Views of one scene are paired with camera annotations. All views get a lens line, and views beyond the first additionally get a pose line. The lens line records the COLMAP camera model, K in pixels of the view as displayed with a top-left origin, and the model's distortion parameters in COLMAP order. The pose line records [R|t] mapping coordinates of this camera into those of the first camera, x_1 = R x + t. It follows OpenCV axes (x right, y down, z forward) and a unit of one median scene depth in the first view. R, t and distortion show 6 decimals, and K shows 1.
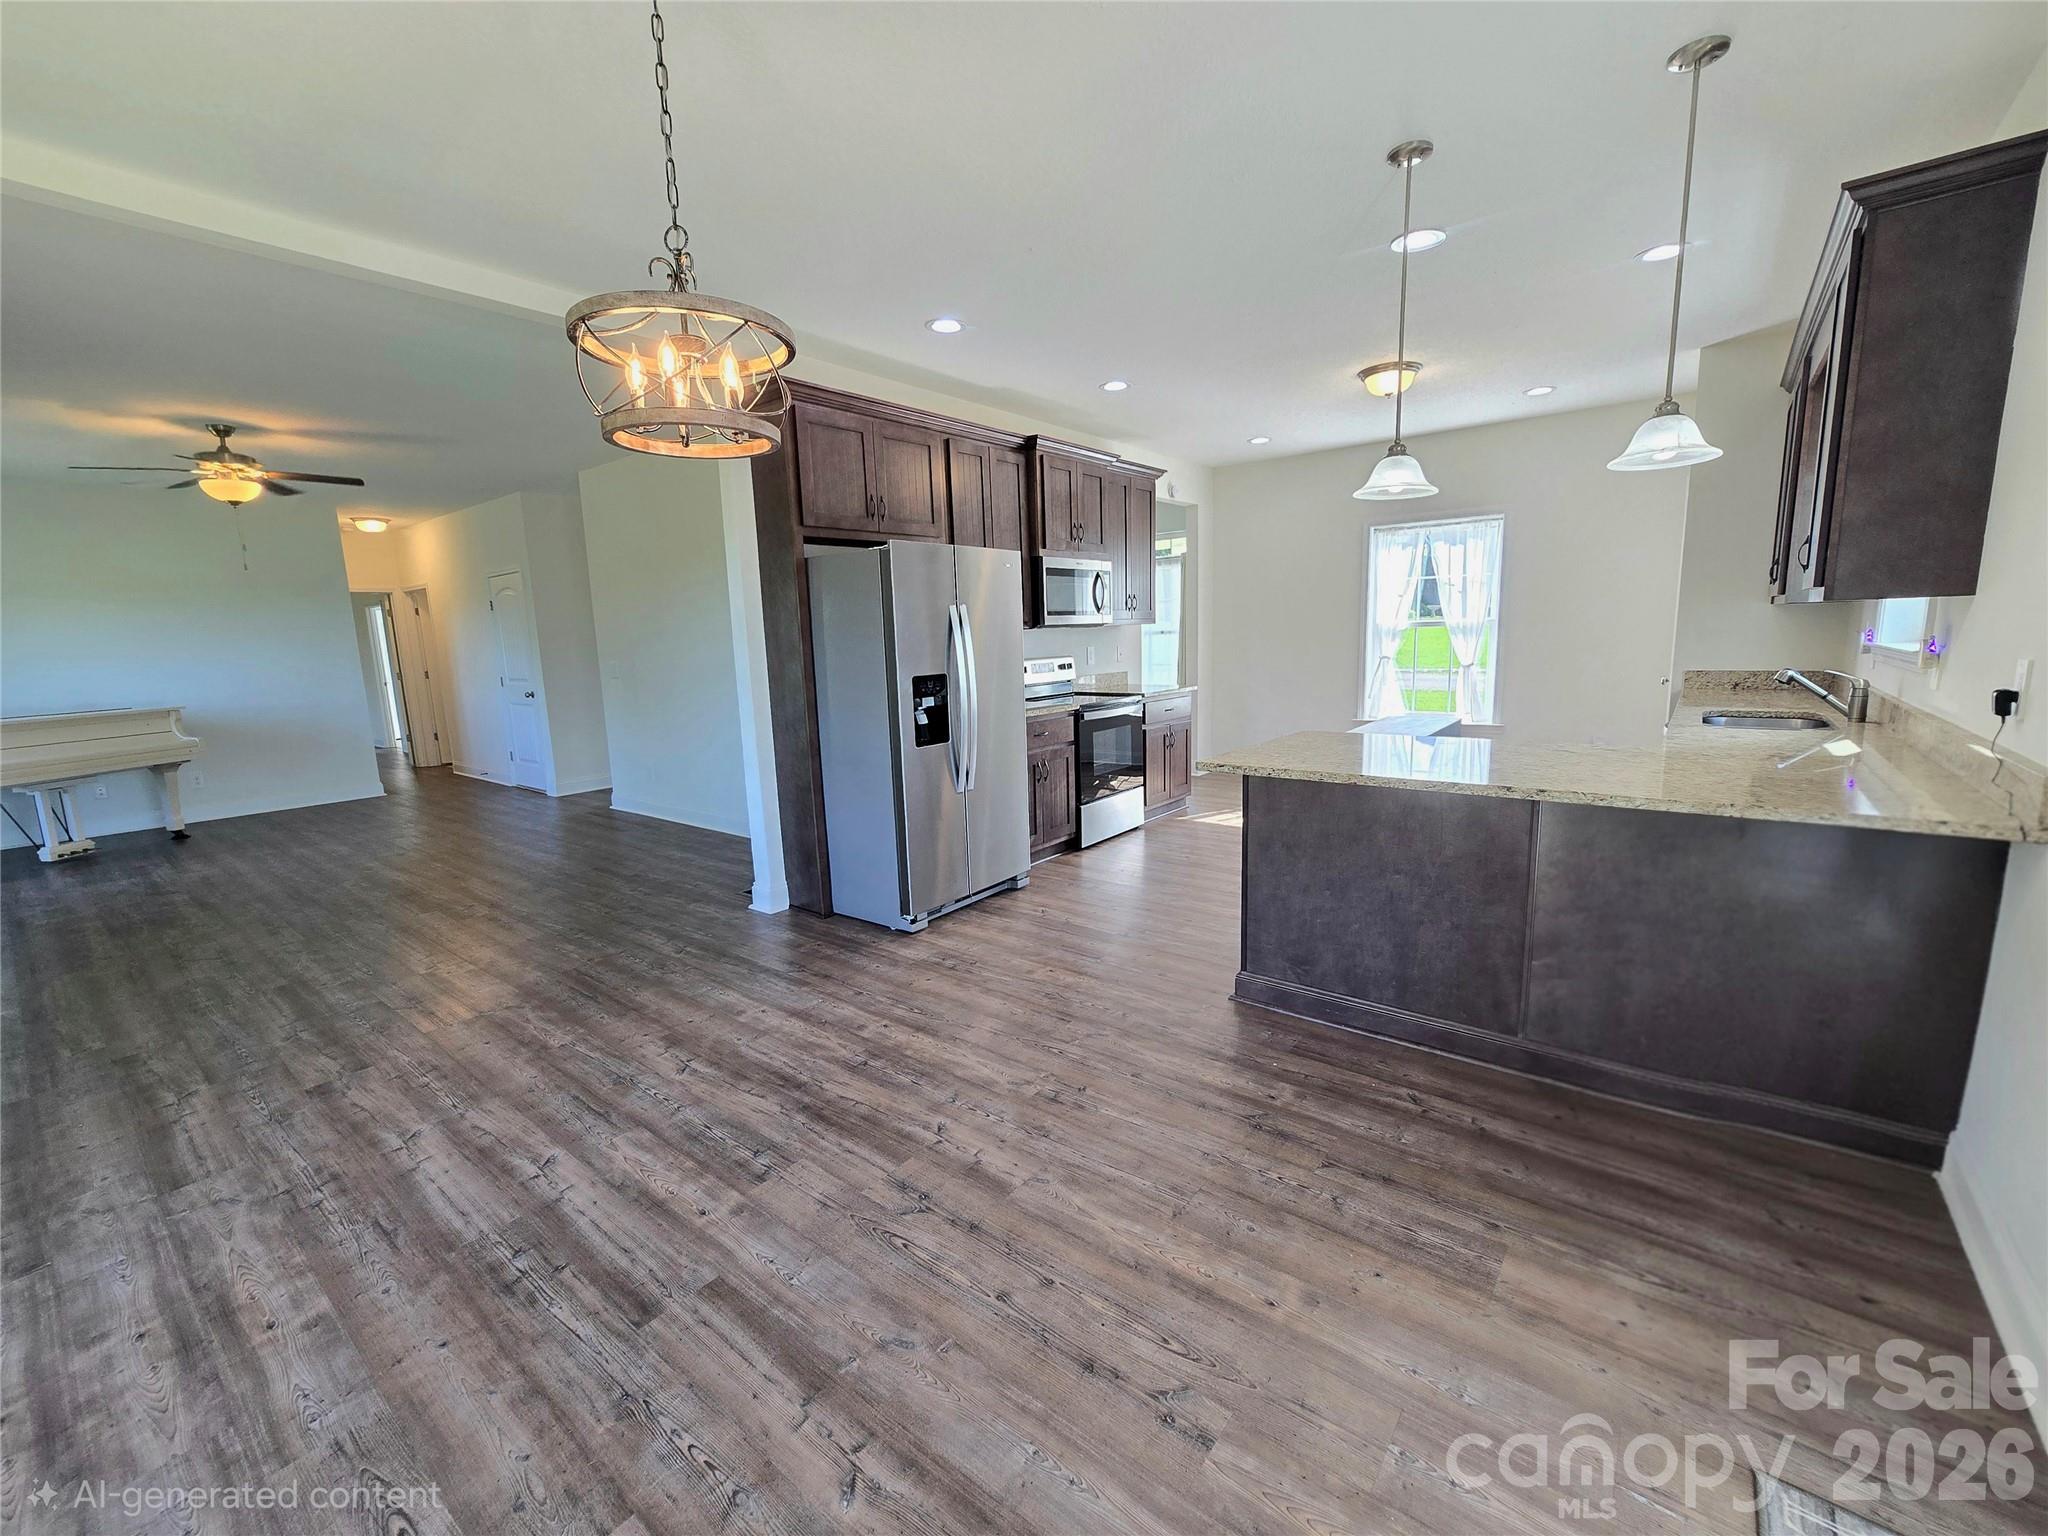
lens RADIAL K [[837.7, 0, 1041.9], [0, 837.7, 763.0], [0, 0, 1]] dist [0.001247, -0.000755]
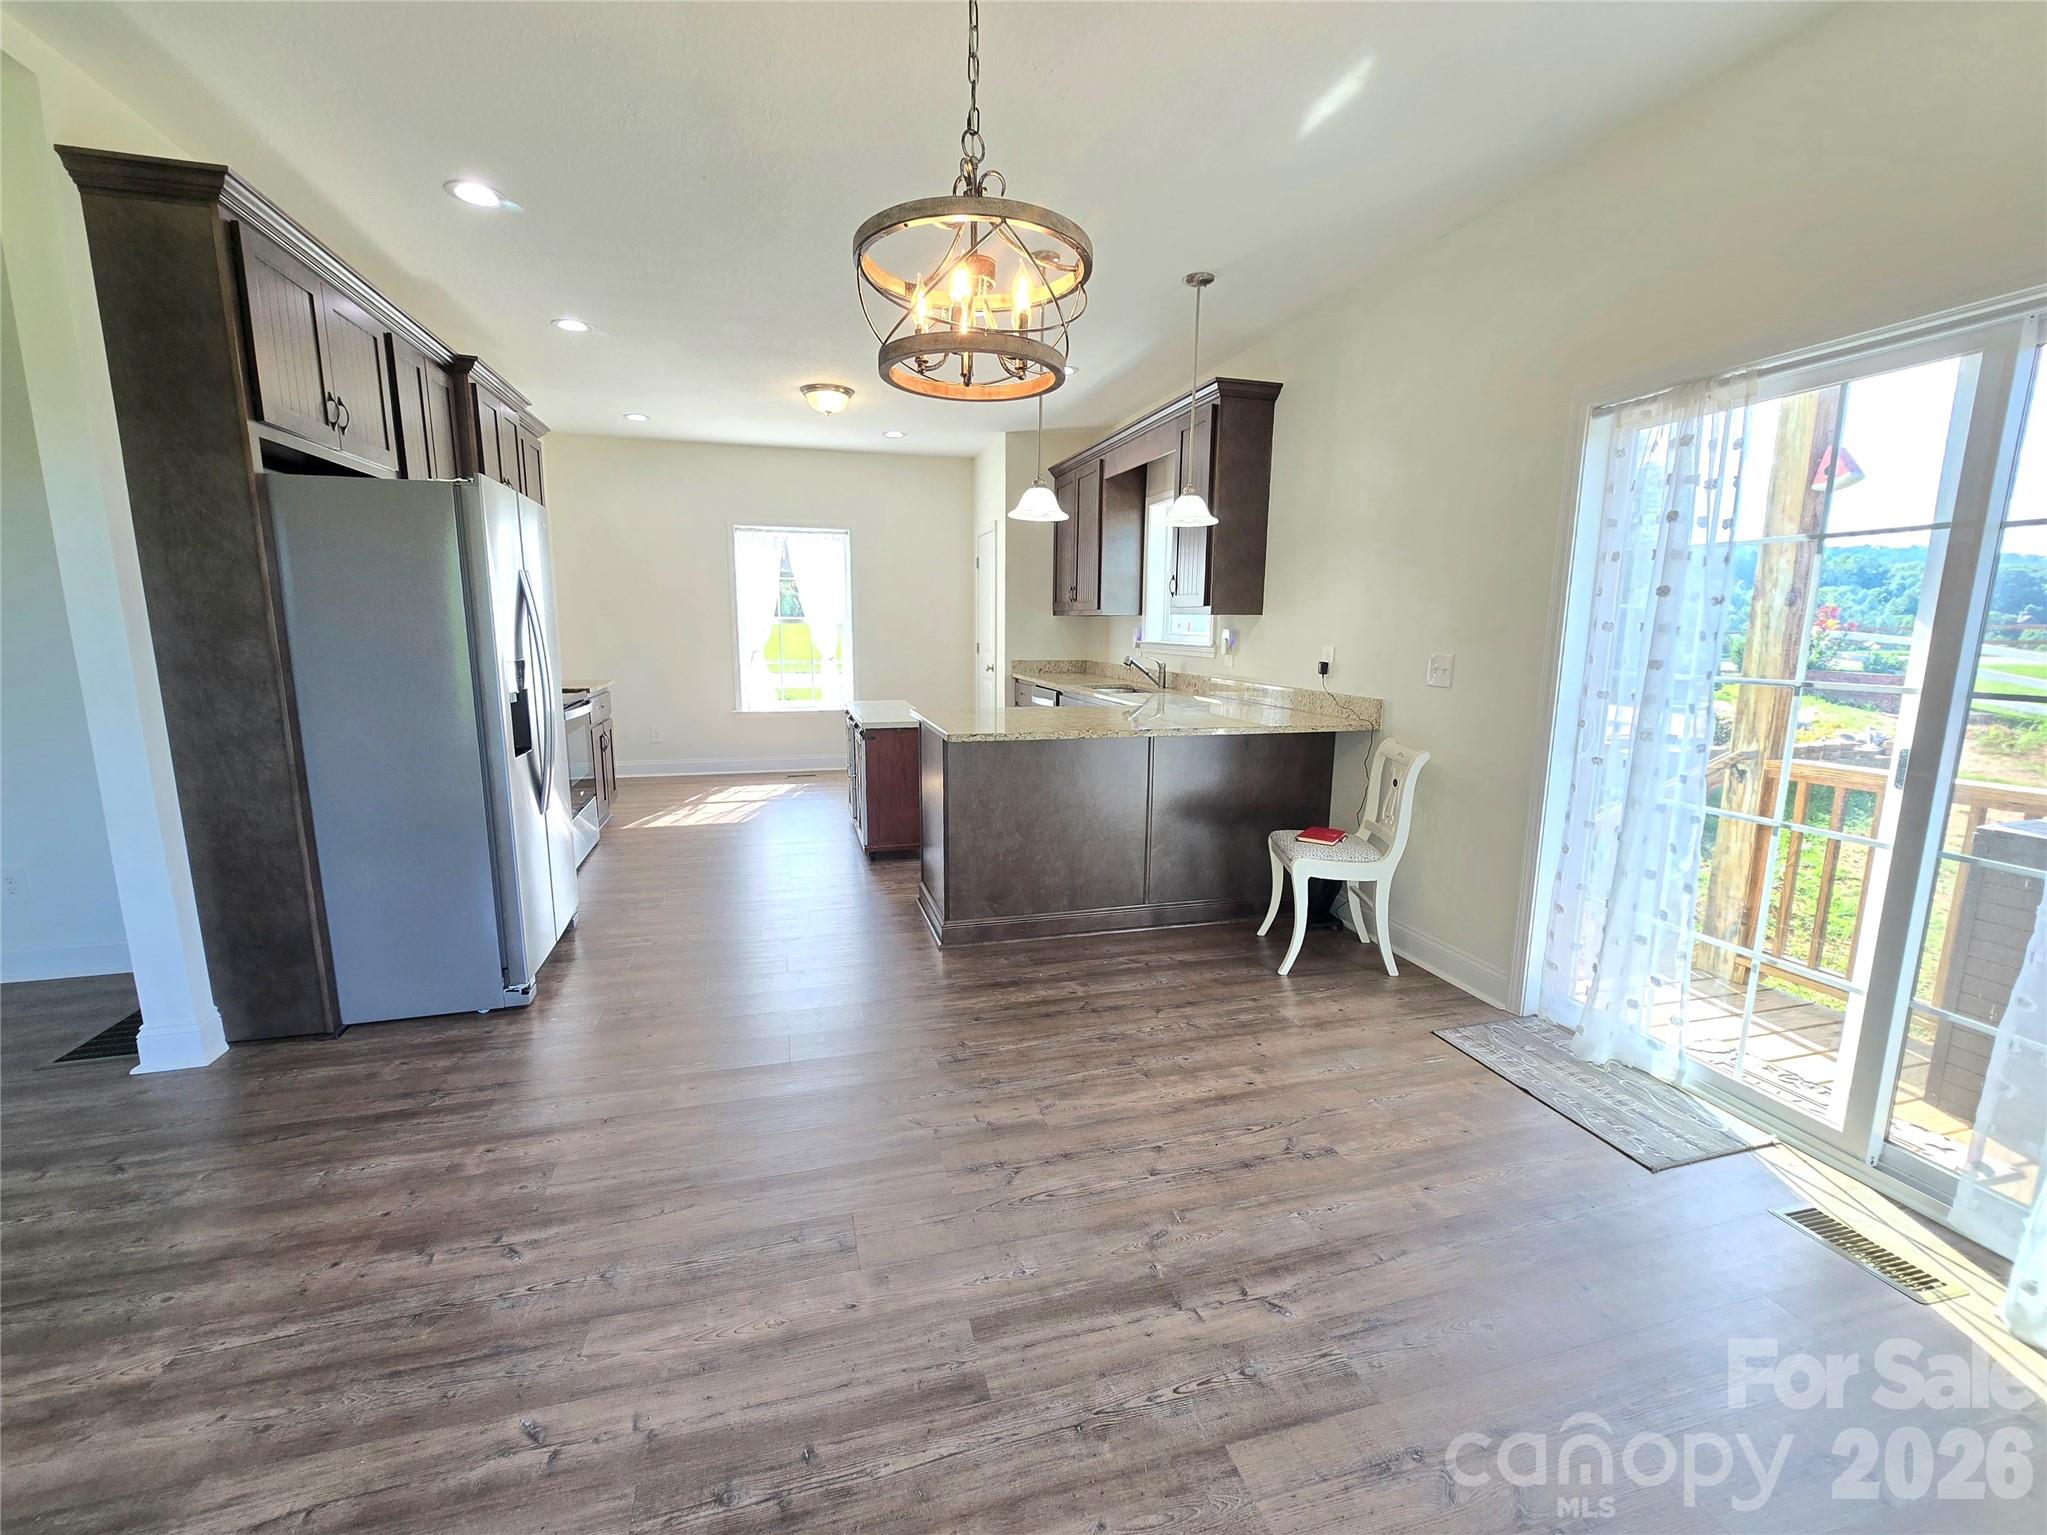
lens RADIAL K [[837.3, 0, 1034.8], [0, 837.3, 764.2], [0, 0, 1]] dist [0.001247, -0.000755]
pose [[0.591726, -0.096756, 0.800312, -0.693345], [0.096533, 0.994132, 0.048814, -0.006352], [-0.800338, 0.048372, 0.597594, 0.268153]]
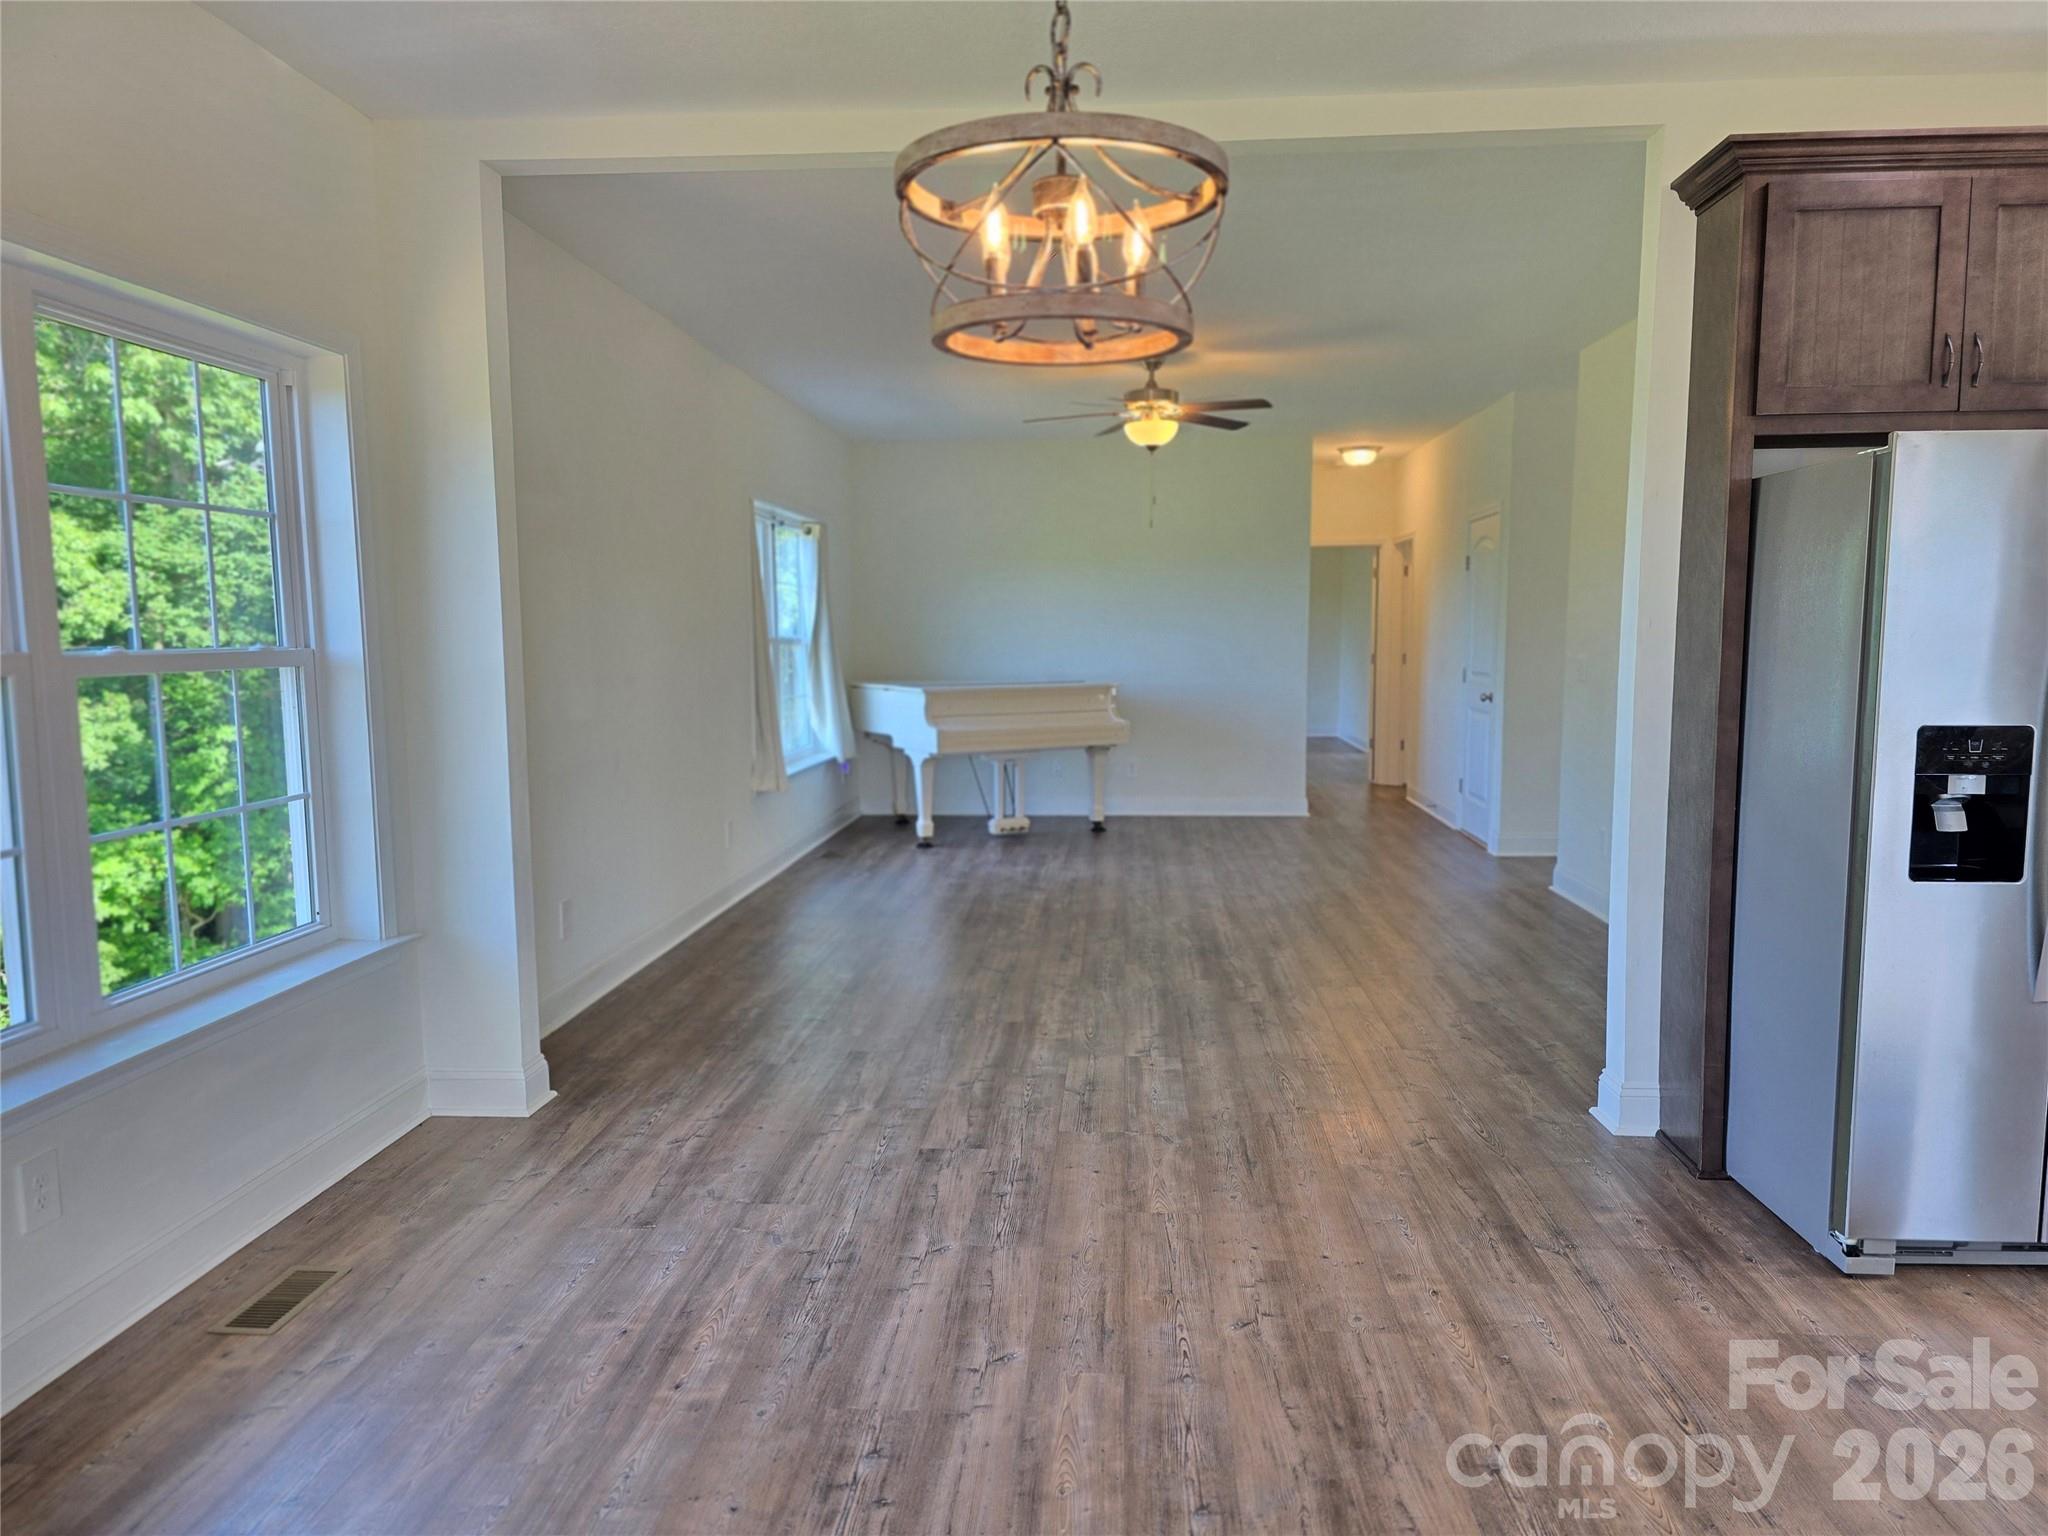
lens RADIAL K [[1396.5, 0, 1064.0], [0, 1396.5, 769.7], [0, 0, 1]] dist [0.030245, -0.011442]
pose [[0.575901, 0.116510, -0.809175, 0.292259], [-0.144415, 0.988725, 0.039581, -0.061273], [0.804663, 0.094062, 0.586234, 0.254747]]
